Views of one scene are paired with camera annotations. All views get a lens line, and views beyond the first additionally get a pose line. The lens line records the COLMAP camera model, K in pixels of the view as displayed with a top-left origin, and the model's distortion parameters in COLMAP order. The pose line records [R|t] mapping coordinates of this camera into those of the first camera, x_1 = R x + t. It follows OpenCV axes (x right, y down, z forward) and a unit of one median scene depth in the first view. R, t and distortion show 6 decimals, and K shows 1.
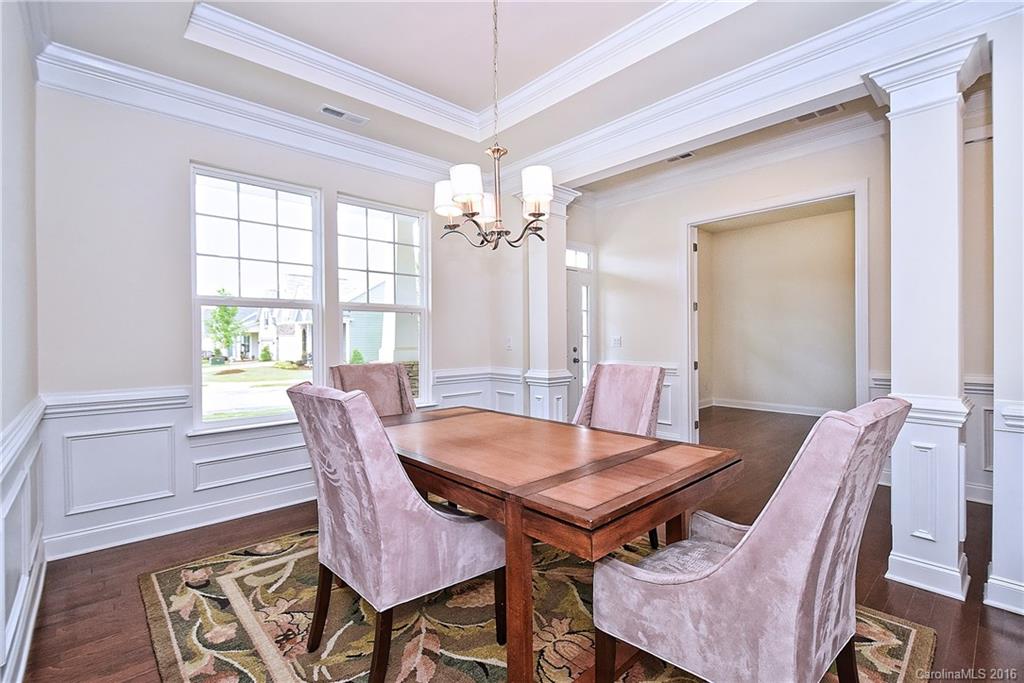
lens RADIAL K [[465.7, 0, 515.0], [0, 465.7, 346.1], [0, 0, 1]] dist [0.002733, -0.000173]
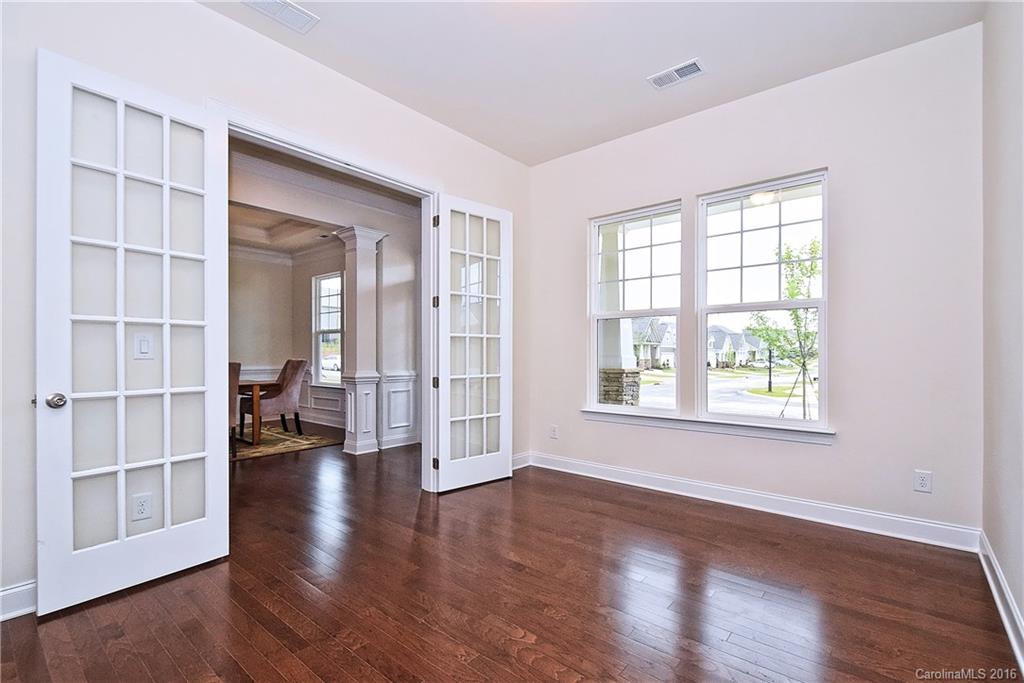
lens RADIAL K [[465.7, 0, 514.4], [0, 465.7, 345.6], [0, 0, 1]] dist [0.002733, -0.000173]
pose [[0.124626, -0.002788, -0.992200, 0.533271], [0.001577, 0.999995, -0.002612, -0.009387], [0.992202, -0.001239, 0.124630, 0.467457]]
